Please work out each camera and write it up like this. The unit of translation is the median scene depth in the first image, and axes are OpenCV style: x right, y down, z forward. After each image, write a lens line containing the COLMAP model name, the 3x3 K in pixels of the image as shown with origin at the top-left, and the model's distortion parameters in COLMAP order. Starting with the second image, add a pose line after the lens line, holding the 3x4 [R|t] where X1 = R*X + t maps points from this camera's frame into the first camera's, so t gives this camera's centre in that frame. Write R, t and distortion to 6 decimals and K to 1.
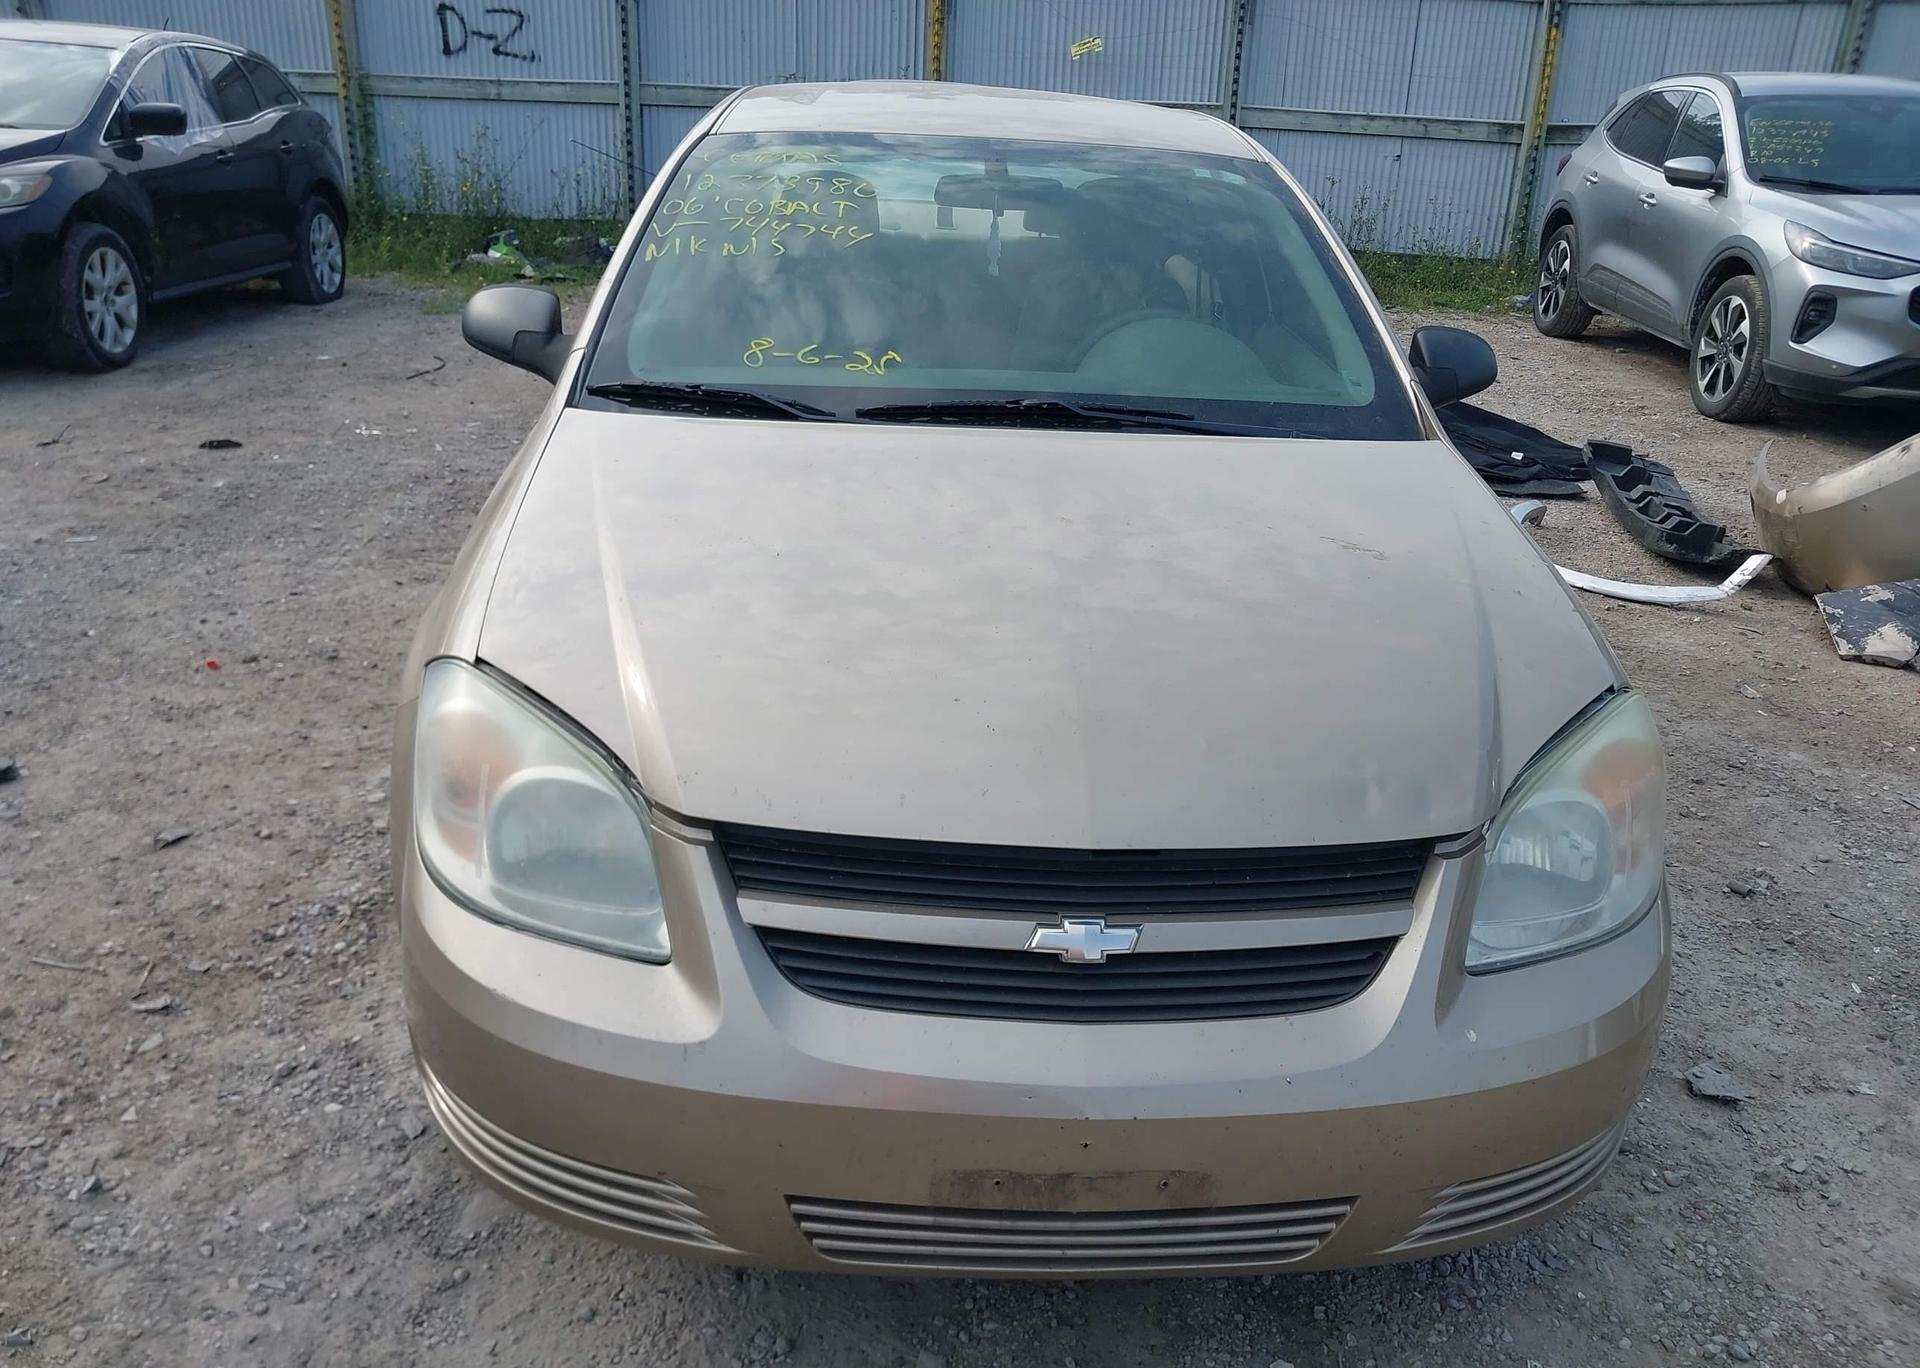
lens RADIAL K [[1517.6, 0, 960.0], [0, 1517.6, 684.0], [0, 0, 1]] dist [-0.001560, -0.005049]
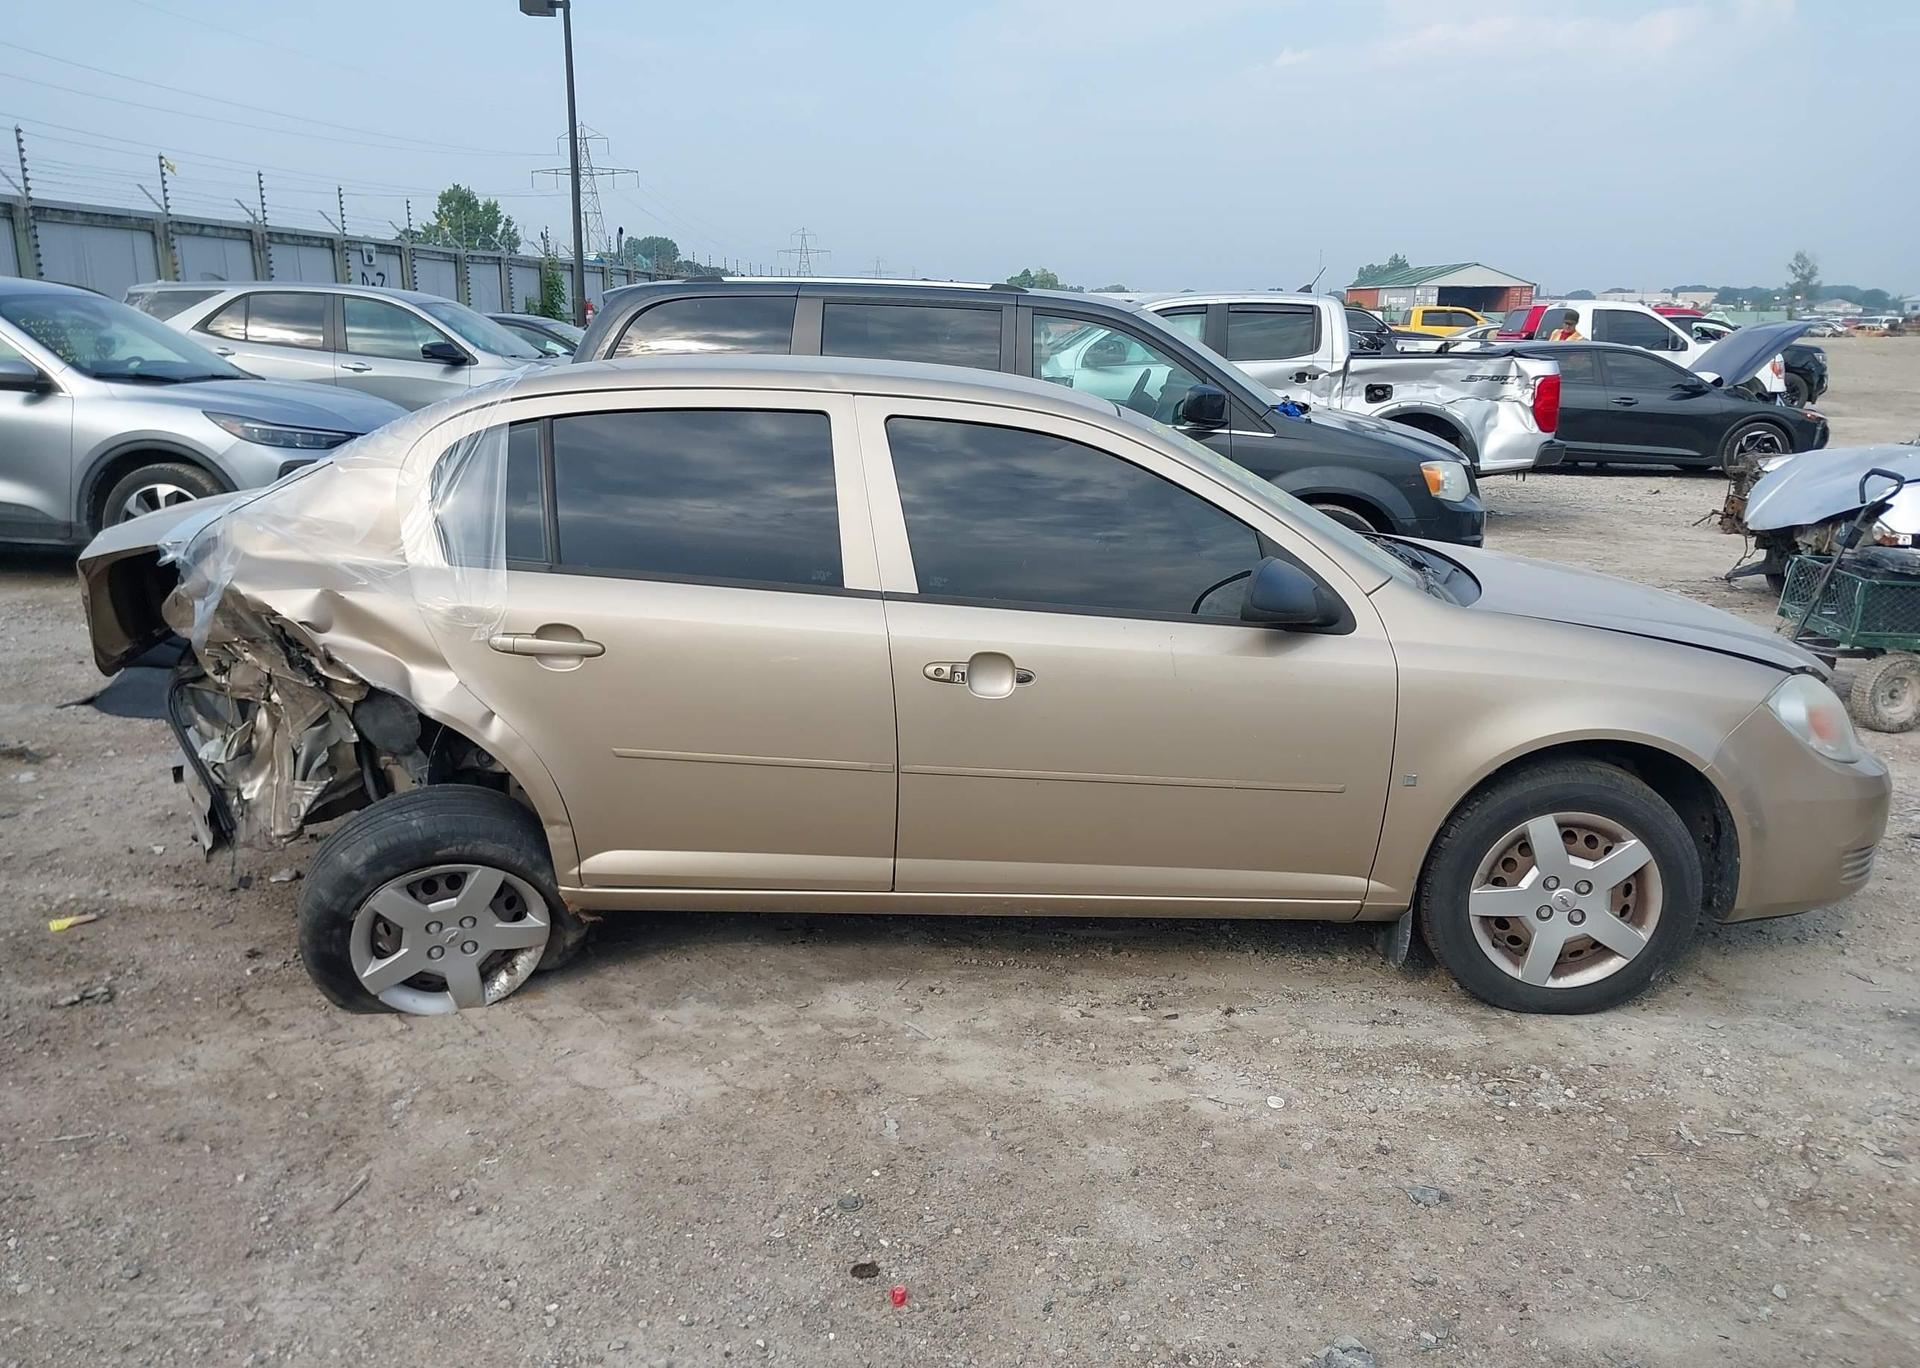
lens RADIAL K [[1475.8, 0, 949.8], [0, 1475.8, 681.6], [0, 0, 1]] dist [0.057457, -0.078358]
pose [[0.041997, -0.266400, 0.962947, -1.082288], [0.347562, 0.907497, 0.235902, -0.407822], [-0.936716, 0.324777, 0.130703, 0.862816]]
